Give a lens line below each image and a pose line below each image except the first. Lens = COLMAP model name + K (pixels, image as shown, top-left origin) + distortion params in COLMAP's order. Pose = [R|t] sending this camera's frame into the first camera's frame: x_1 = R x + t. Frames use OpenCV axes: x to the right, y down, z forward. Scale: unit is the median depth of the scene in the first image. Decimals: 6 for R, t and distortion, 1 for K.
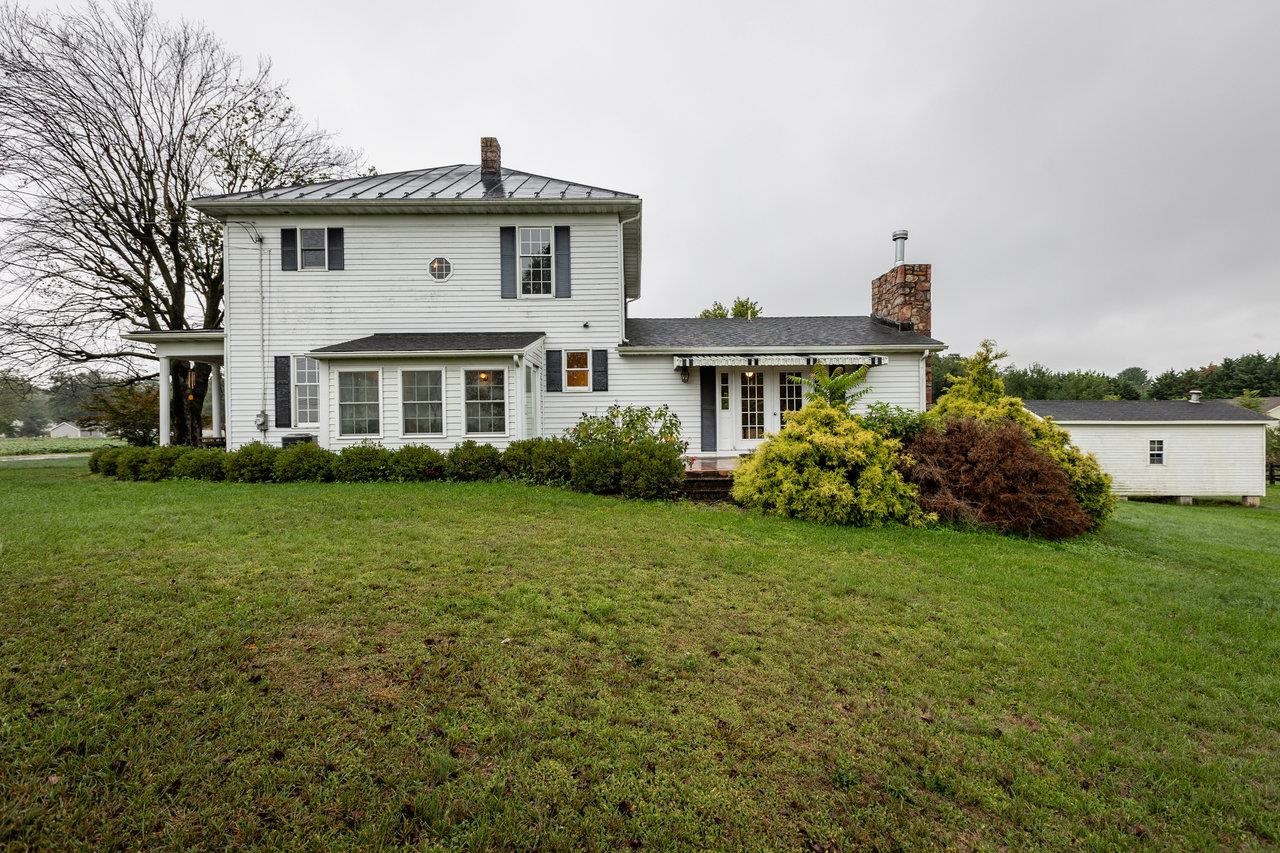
lens RADIAL K [[583.2, 0, 637.9], [0, 583.2, 433.5], [0, 0, 1]] dist [0.006266, 0.000770]
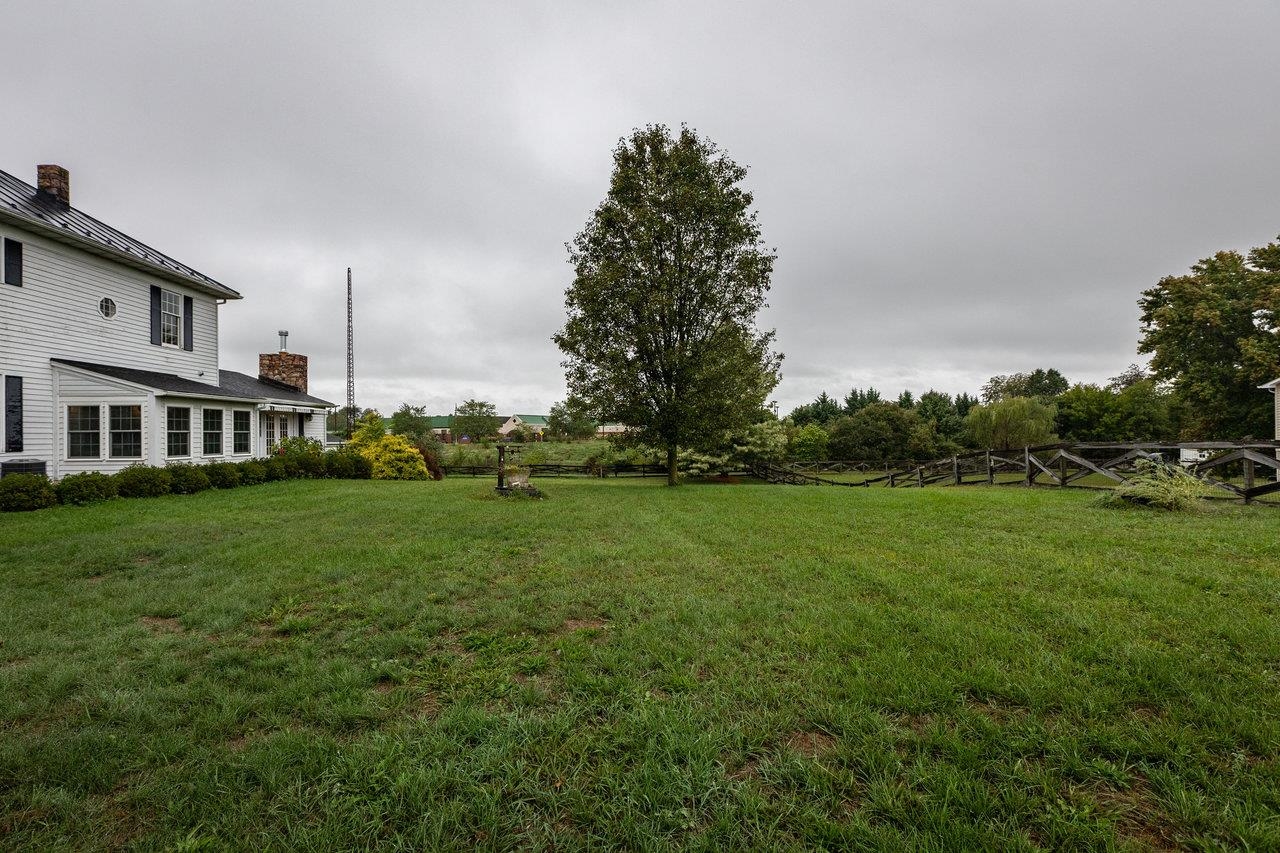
lens RADIAL K [[583.2, 0, 628.6], [0, 583.2, 420.5], [0, 0, 1]] dist [0.006266, 0.000770]
pose [[-0.017344, 0.036528, 0.999182, -1.468173], [0.025023, 0.999035, -0.036088, -0.004719], [-0.999536, 0.024376, -0.018241, 0.038882]]
